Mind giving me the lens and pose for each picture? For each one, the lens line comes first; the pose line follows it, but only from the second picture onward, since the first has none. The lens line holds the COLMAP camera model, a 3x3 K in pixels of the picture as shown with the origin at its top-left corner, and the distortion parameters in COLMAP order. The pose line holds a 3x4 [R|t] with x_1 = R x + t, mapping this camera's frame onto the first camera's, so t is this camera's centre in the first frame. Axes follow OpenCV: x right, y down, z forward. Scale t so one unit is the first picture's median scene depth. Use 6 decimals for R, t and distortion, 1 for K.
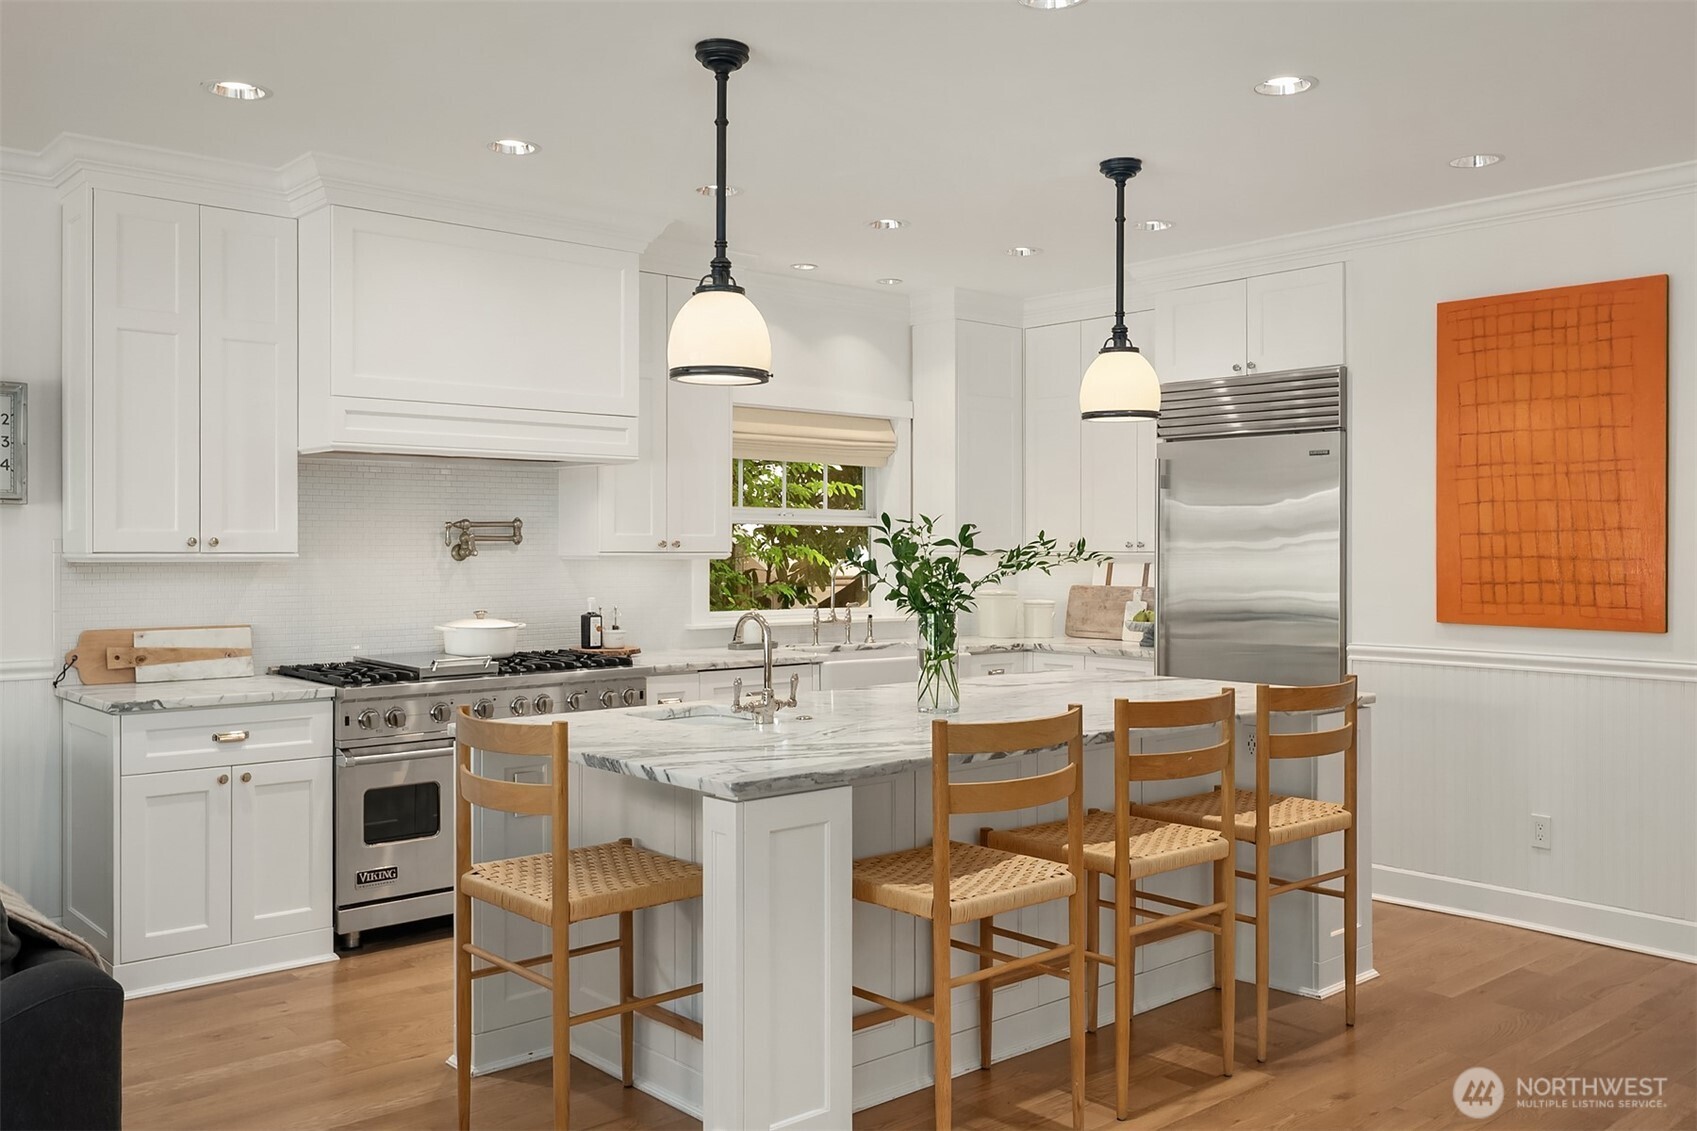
lens RADIAL K [[1438.0, 0, 849.6], [0, 1438.0, 558.2], [0, 0, 1]] dist [0.008183, 0.014011]
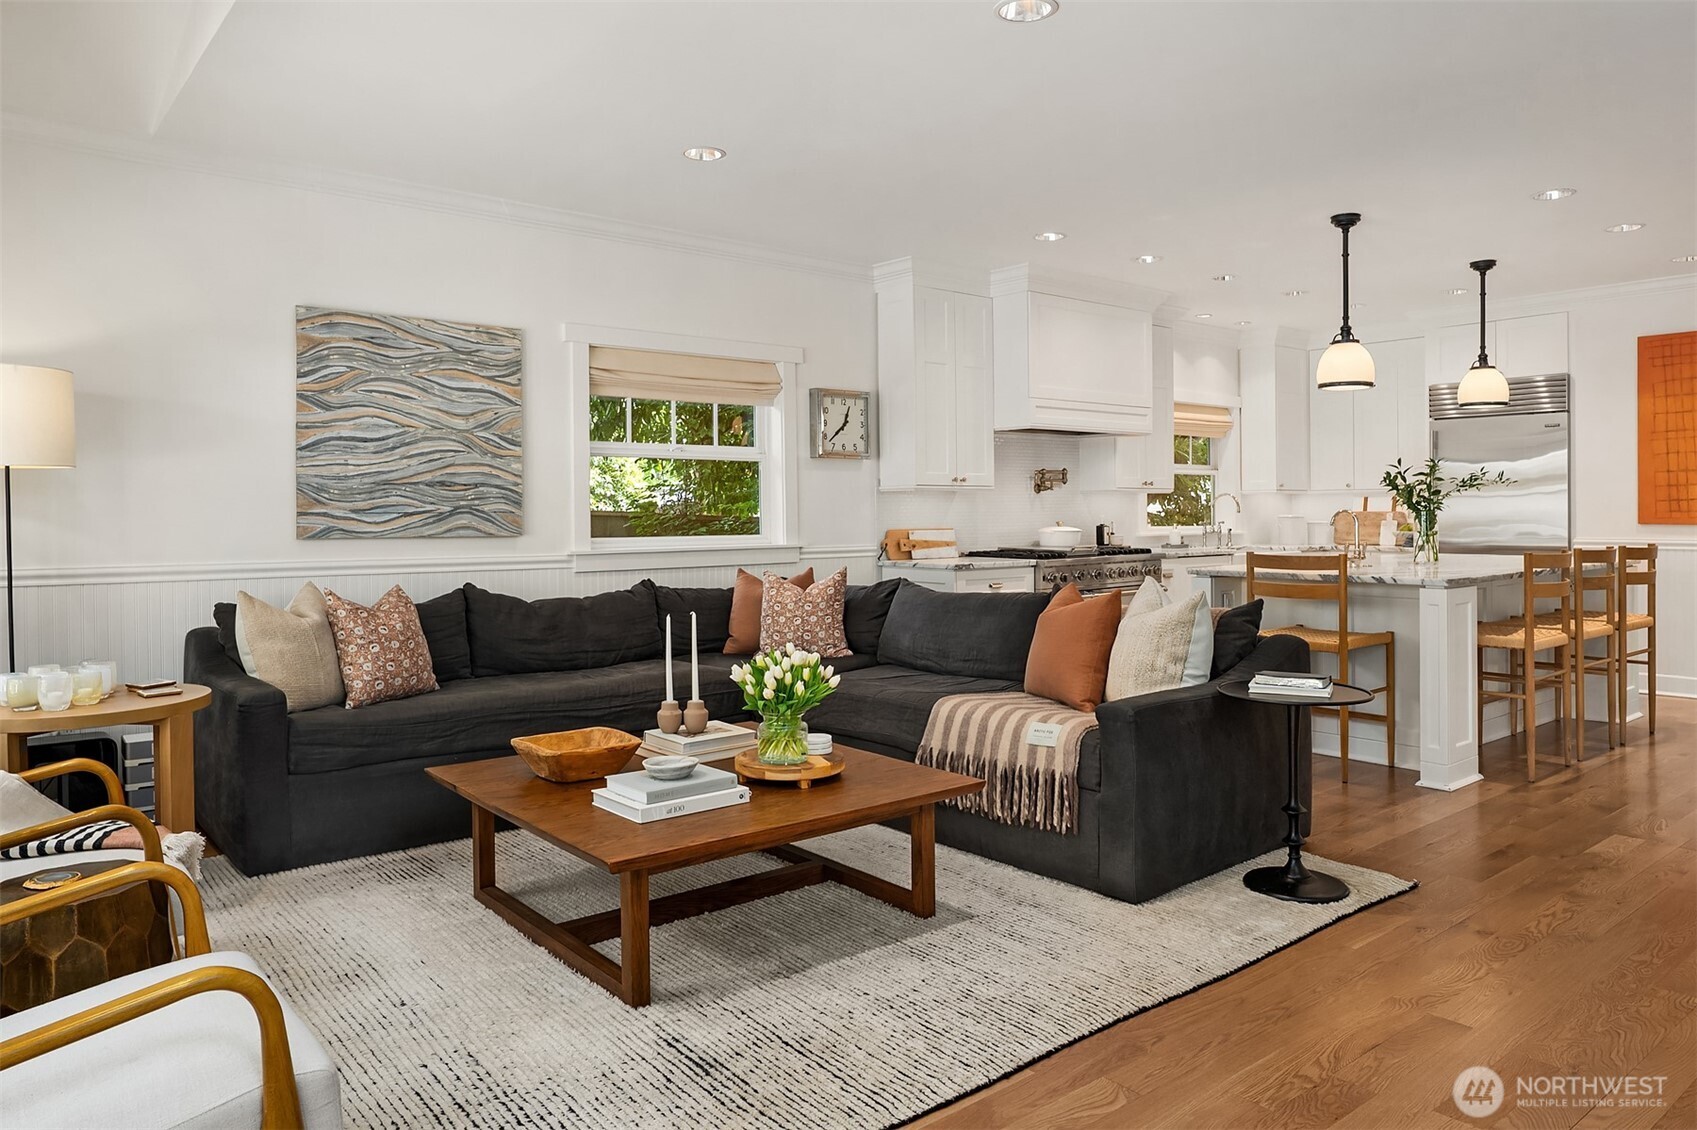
lens RADIAL K [[1126.5, 0, 846.3], [0, 1126.5, 526.4], [0, 0, 1]] dist [0.007876, -0.001663]
pose [[0.999470, -0.006203, -0.031949, -0.512585], [0.006420, 0.999957, 0.006703, 0.034208], [0.031906, -0.006904, 0.999467, -0.387828]]
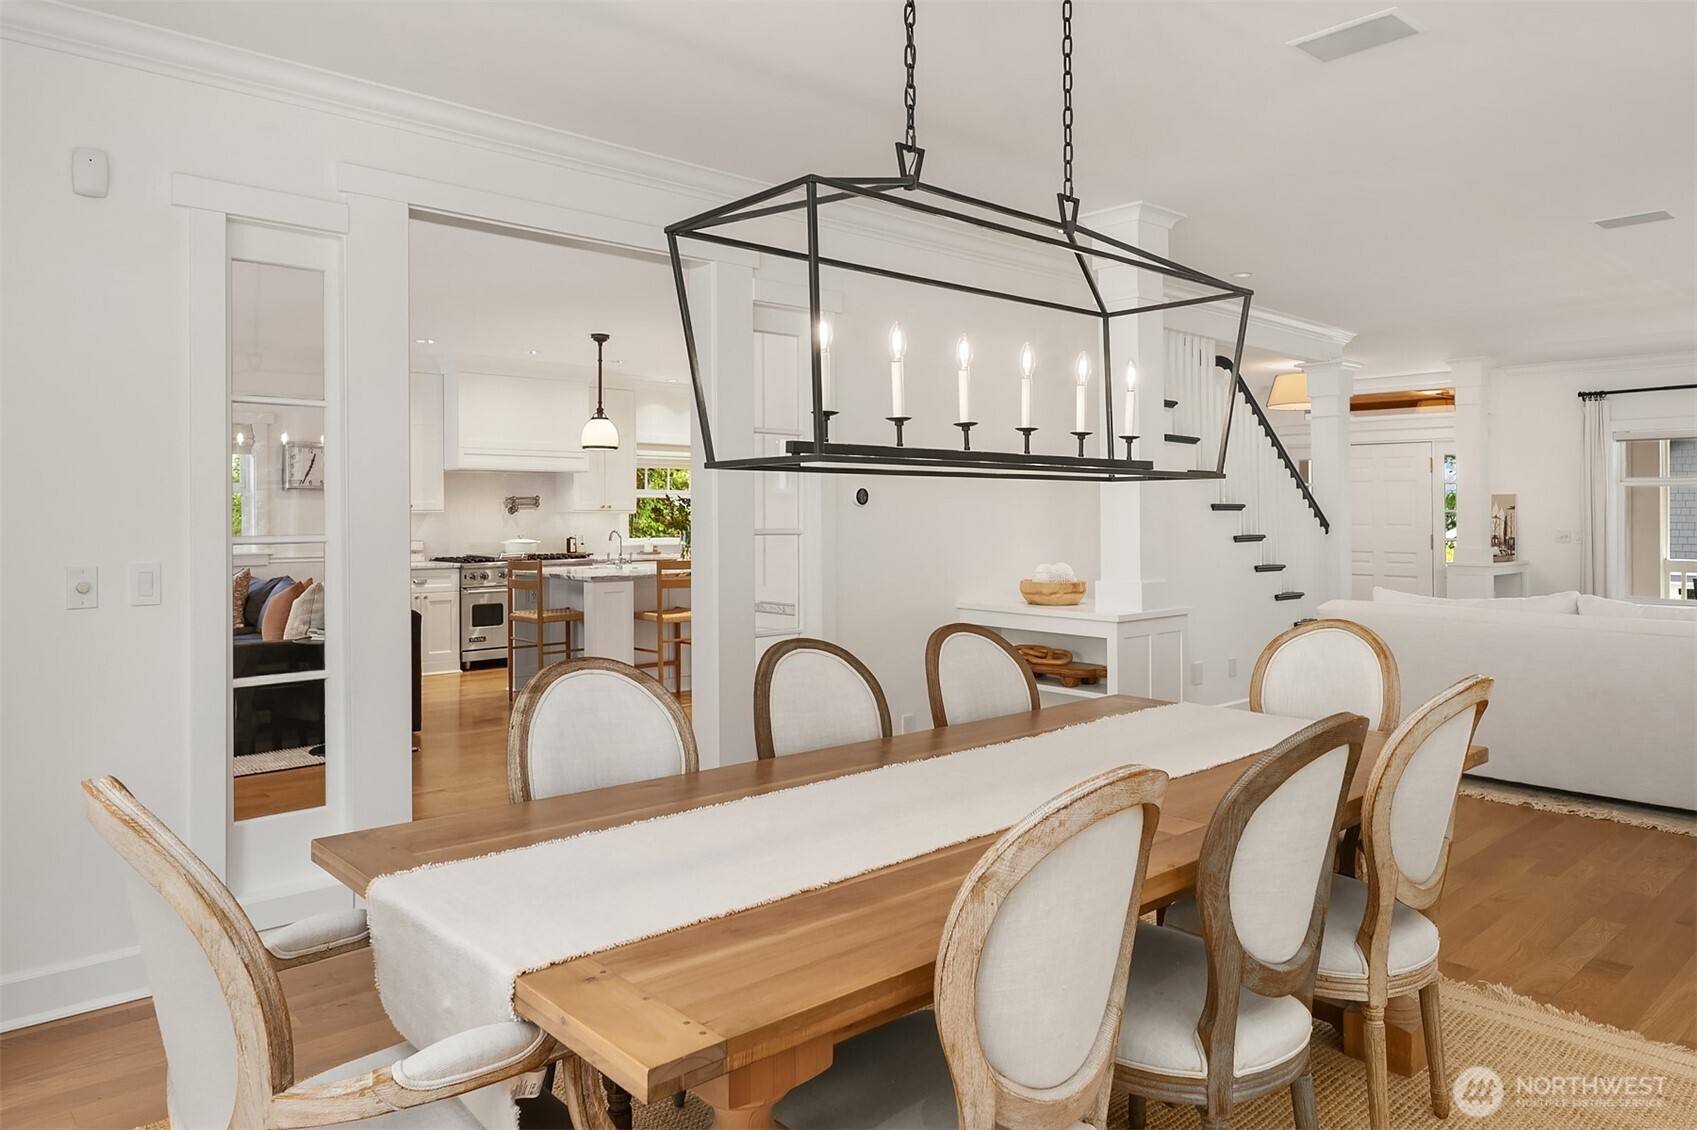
lens RADIAL K [[1126.5, 0, 863.8], [0, 1126.5, 514.5], [0, 0, 1]] dist [0.007876, -0.001663]
pose [[0.999629, -0.001295, 0.027206, 0.271262], [0.001388, 0.999993, -0.003387, 0.010539], [-0.027202, 0.003424, 0.999624, -0.913418]]
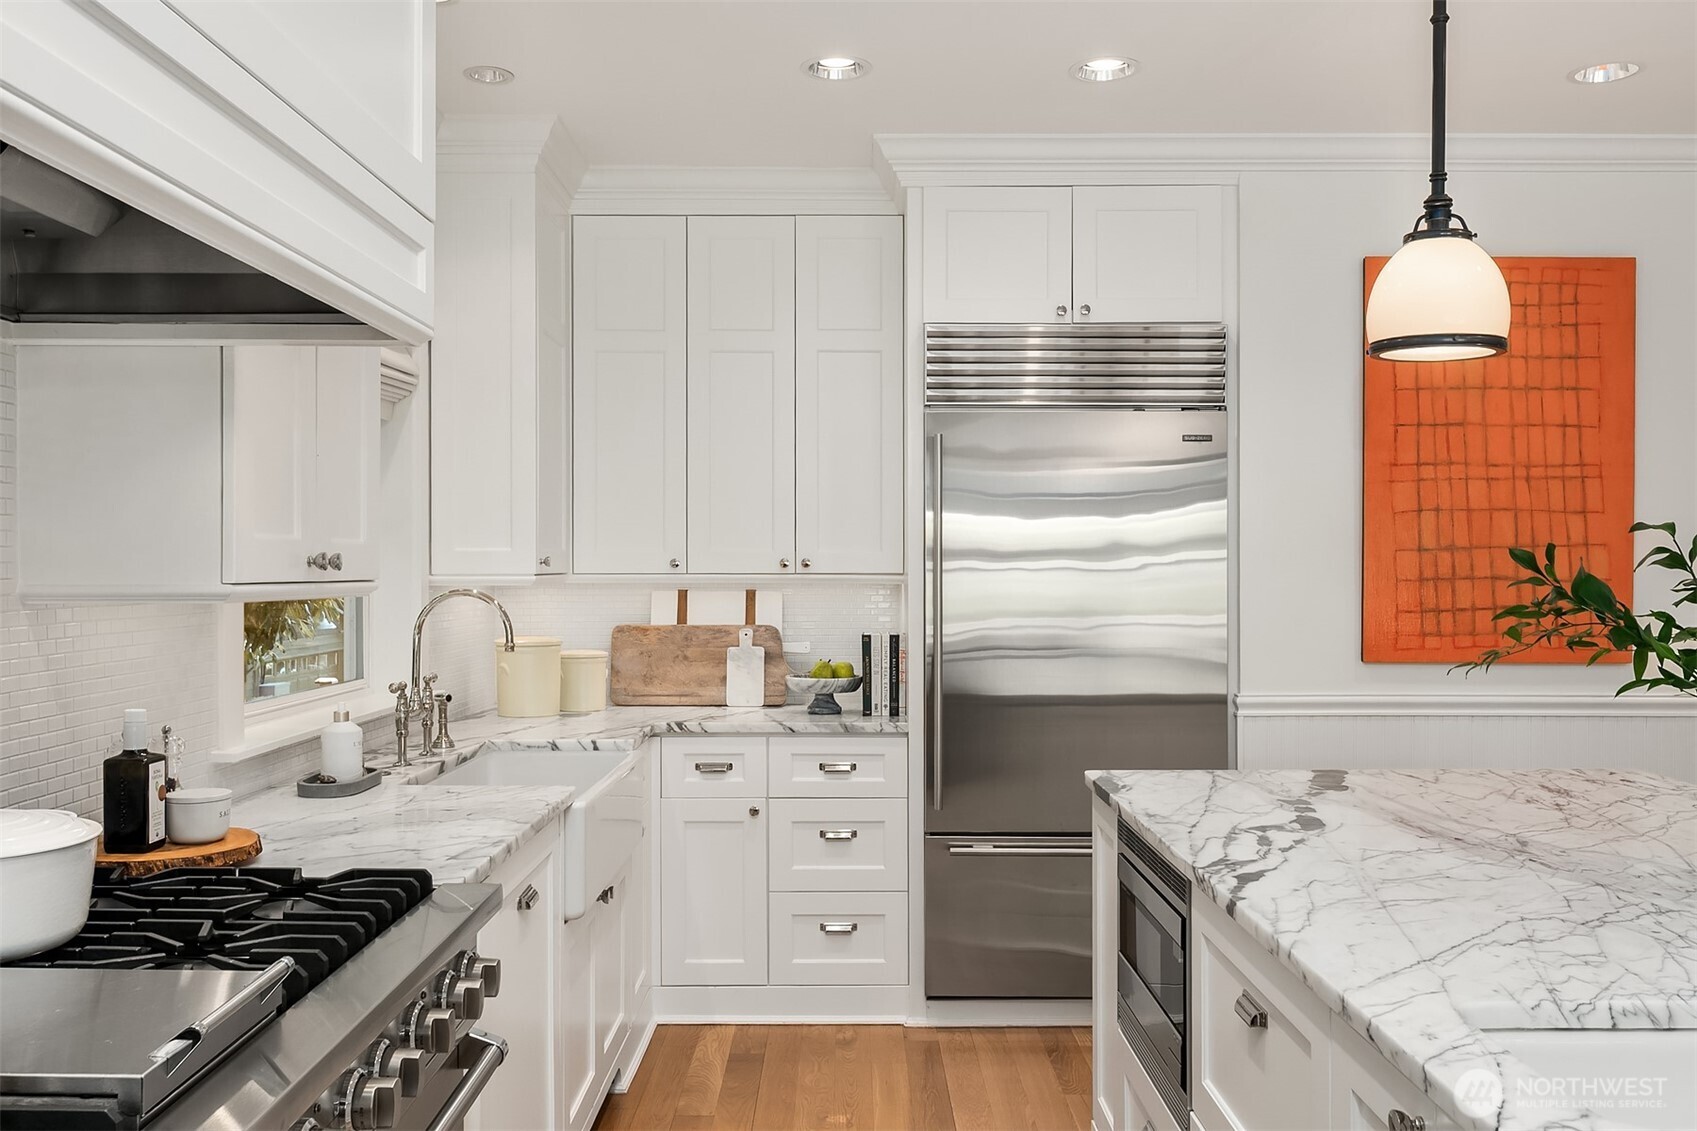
lens RADIAL K [[1438.0, 0, 837.6], [0, 1438.0, 563.0], [0, 0, 1]] dist [0.008183, 0.014011]
pose [[0.656048, 0.000548, 0.754719, -0.393644], [0.006016, 0.999964, -0.005956, -0.006825], [-0.754696, 0.008447, 0.656021, 0.736983]]
